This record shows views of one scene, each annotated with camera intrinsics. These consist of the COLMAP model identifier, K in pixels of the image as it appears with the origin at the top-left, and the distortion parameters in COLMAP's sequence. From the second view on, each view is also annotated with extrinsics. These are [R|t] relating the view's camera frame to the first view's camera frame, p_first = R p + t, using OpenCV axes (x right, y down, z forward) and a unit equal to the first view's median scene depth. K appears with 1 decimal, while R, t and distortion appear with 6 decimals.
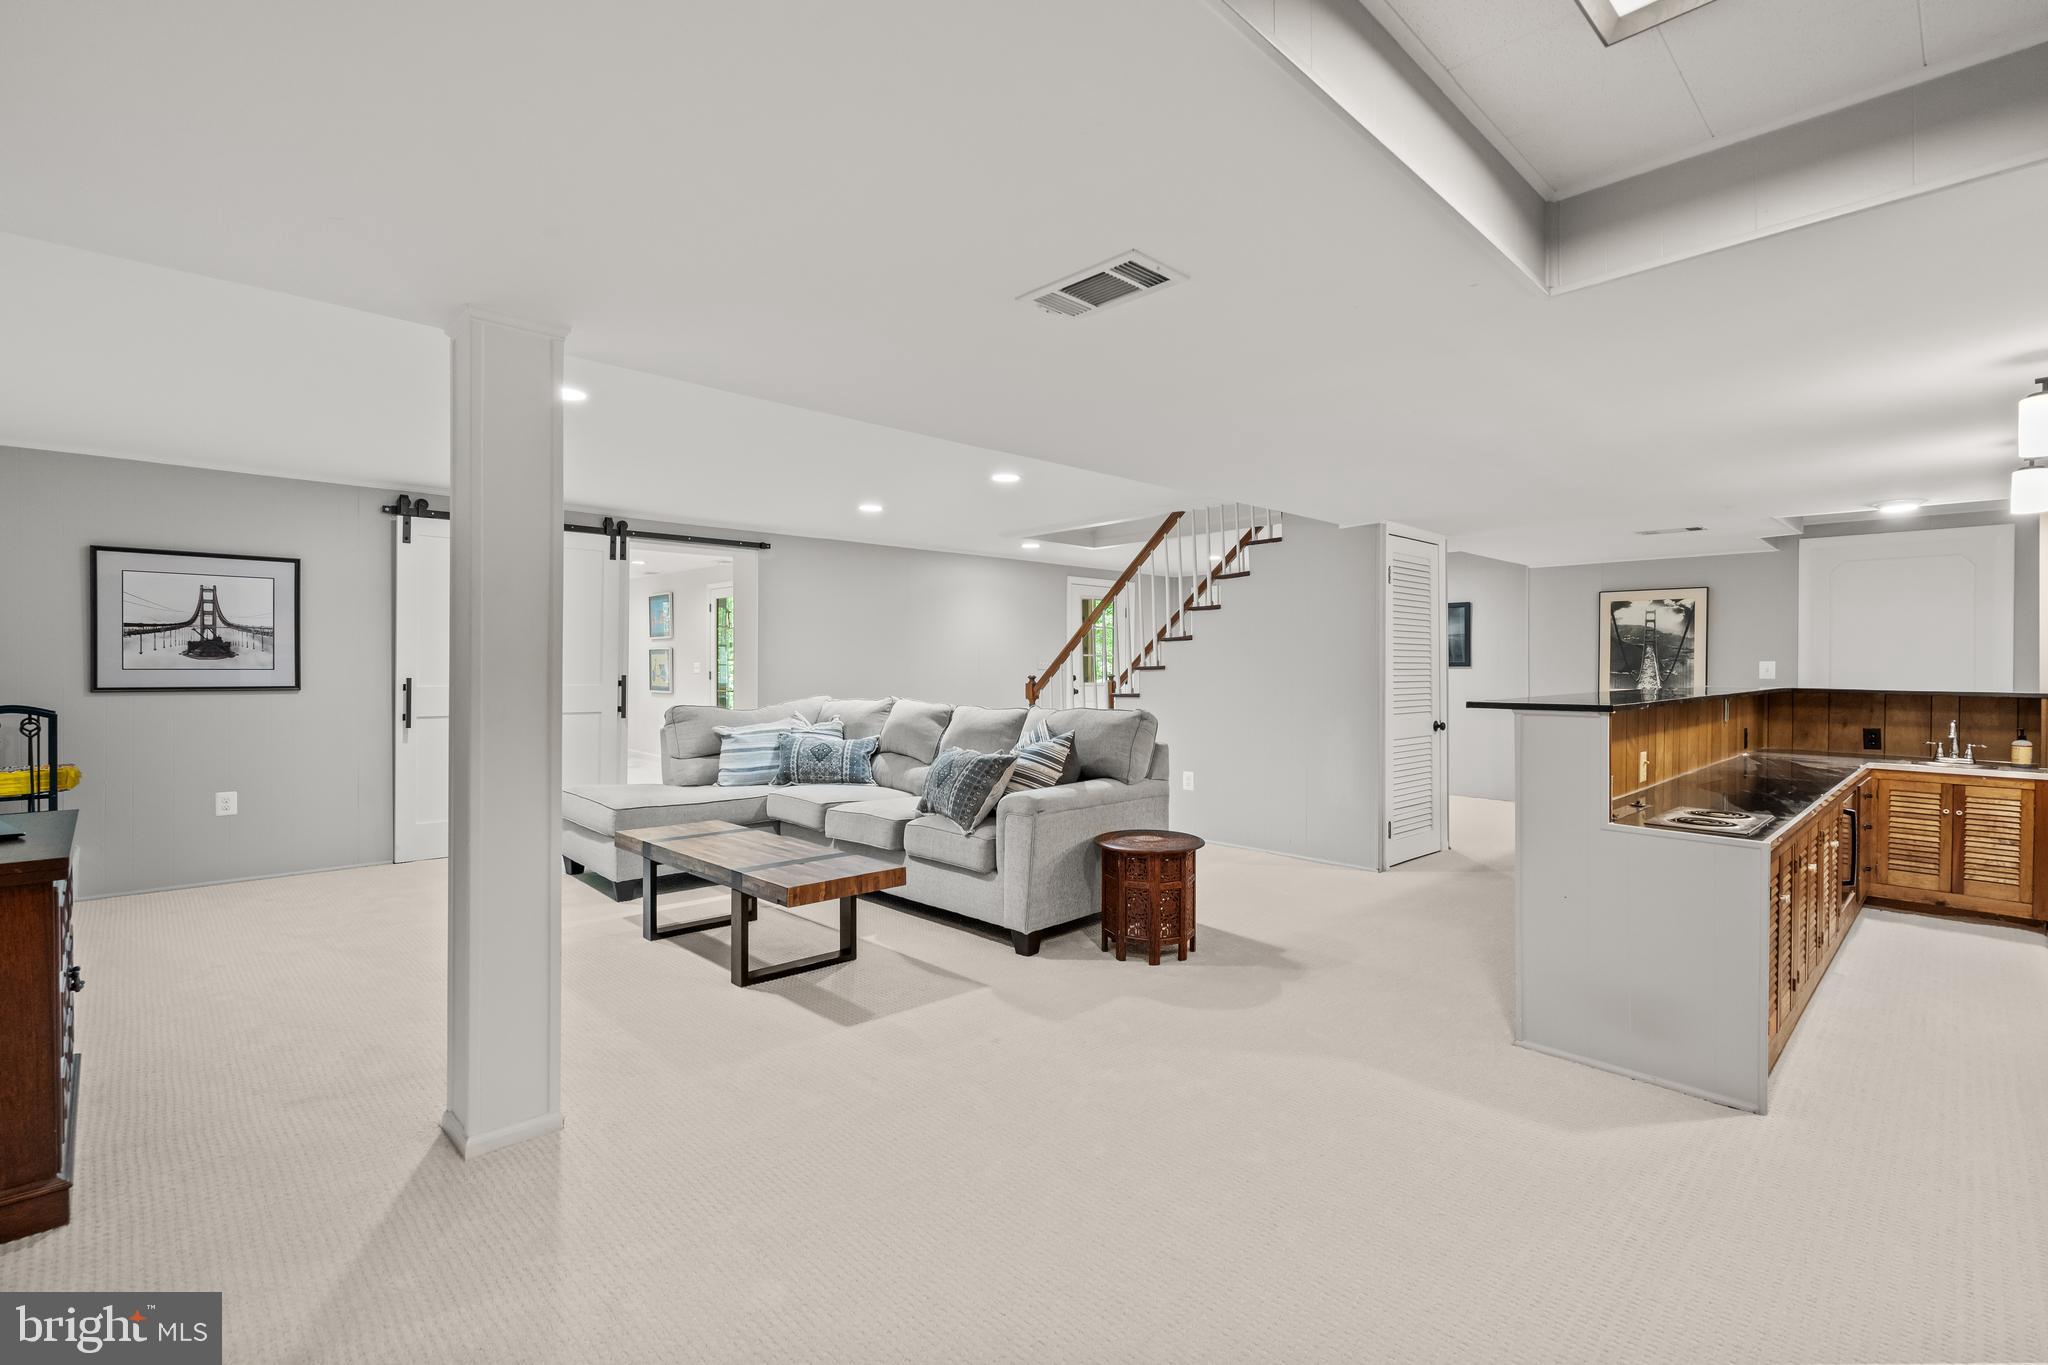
lens RADIAL K [[931.6, 0, 1020.3], [0, 931.6, 669.4], [0, 0, 1]] dist [-0.000061, -0.000009]
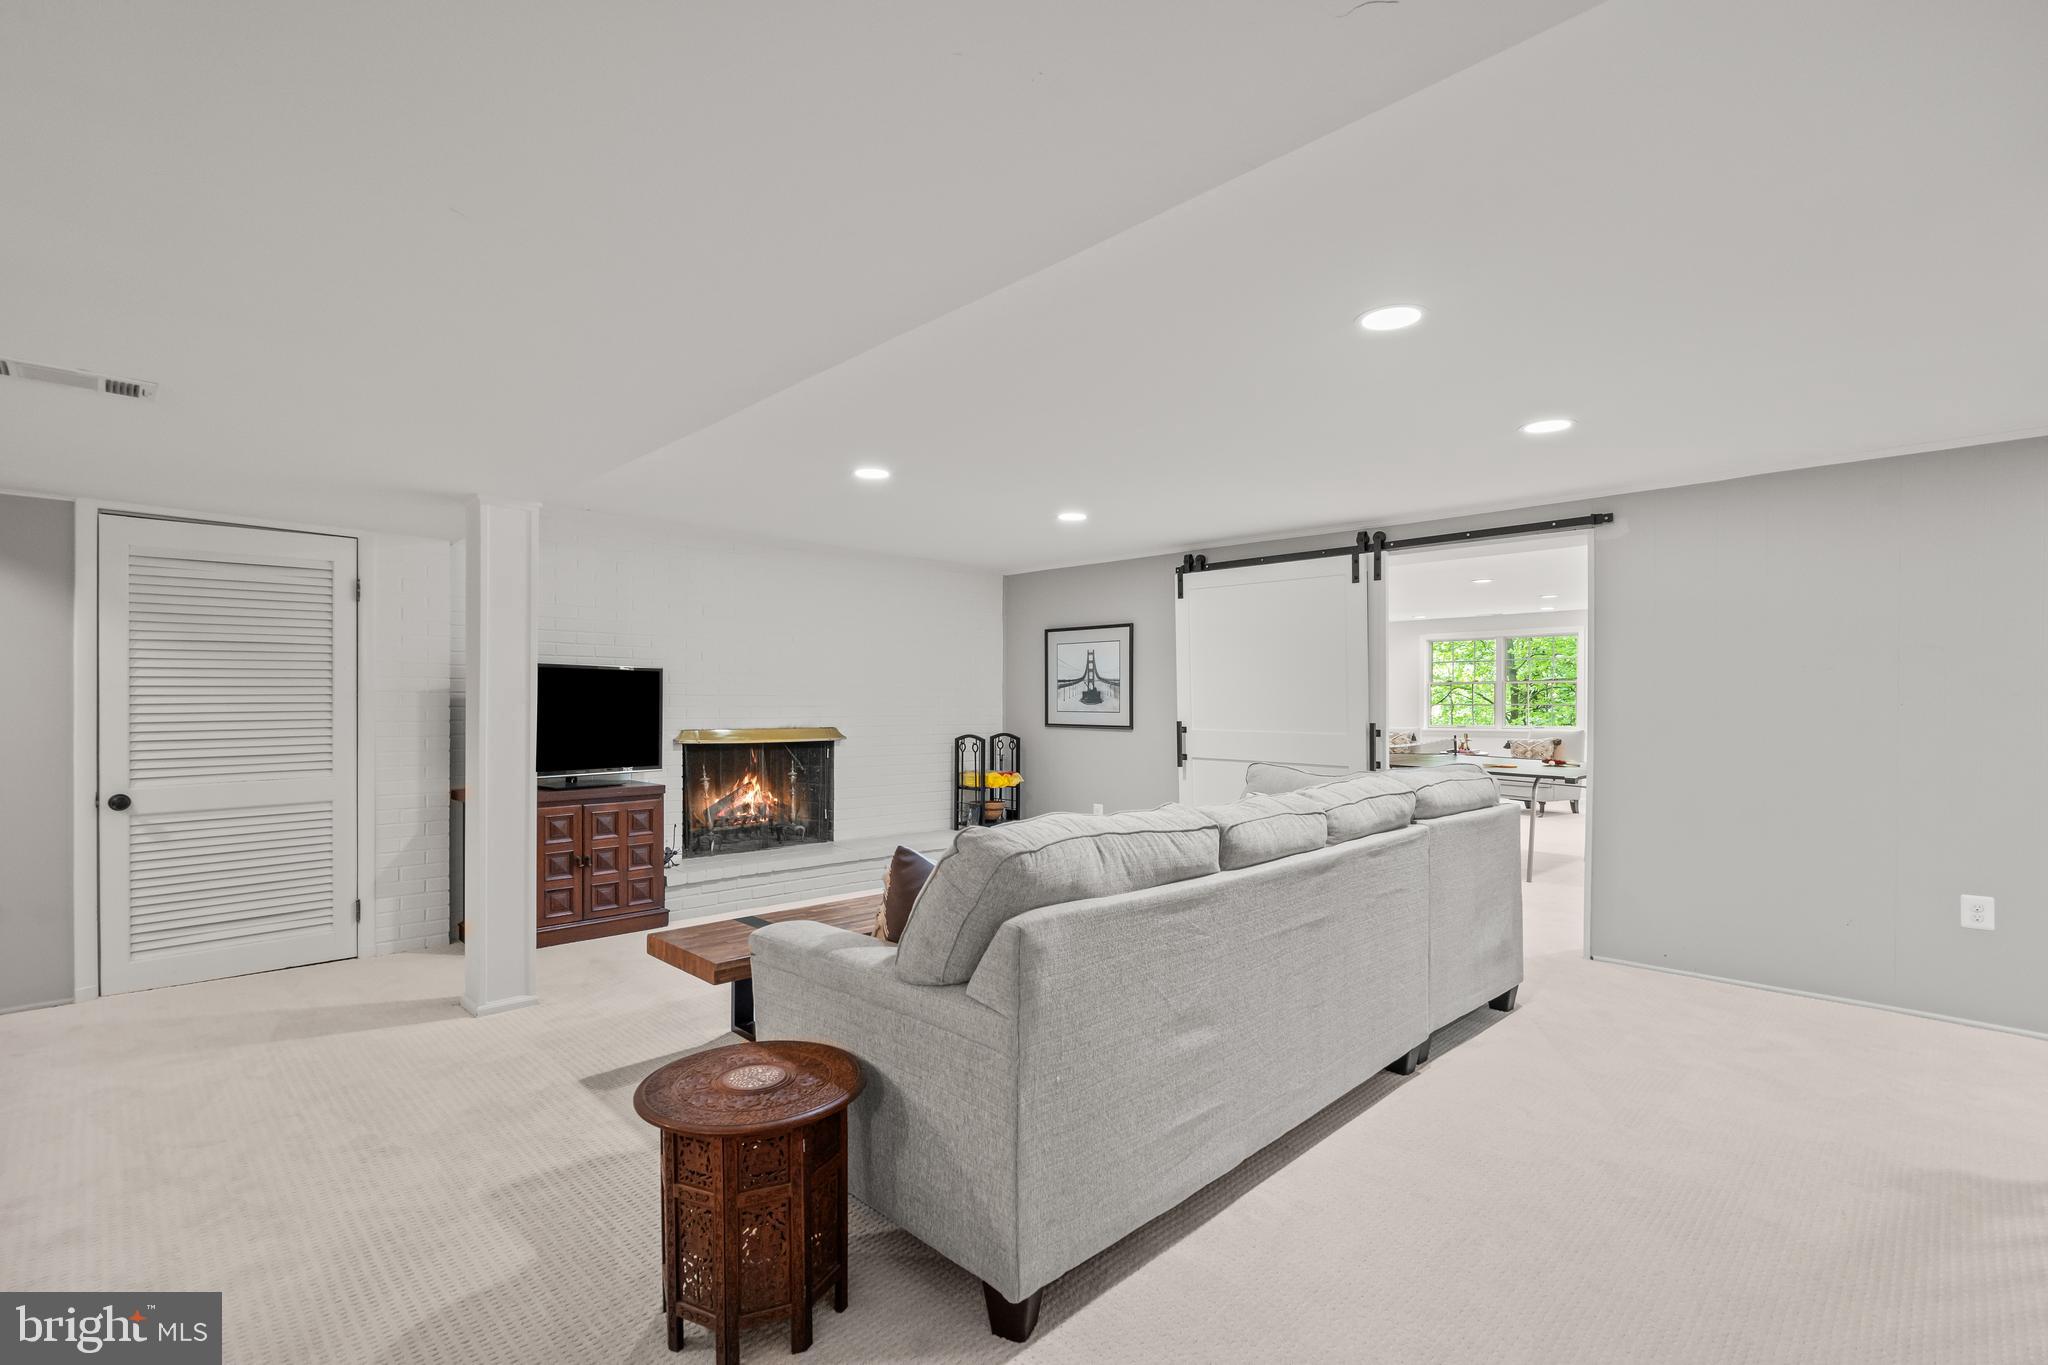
lens RADIAL K [[947.5, 0, 1025.3], [0, 947.5, 699.9], [0, 0, 1]] dist [-0.000544, -0.000068]
pose [[0.009808, -0.002483, -0.999949, 0.497097], [-0.004349, 0.999987, -0.002525, -0.013501], [0.999942, 0.004374, 0.009797, 0.874215]]
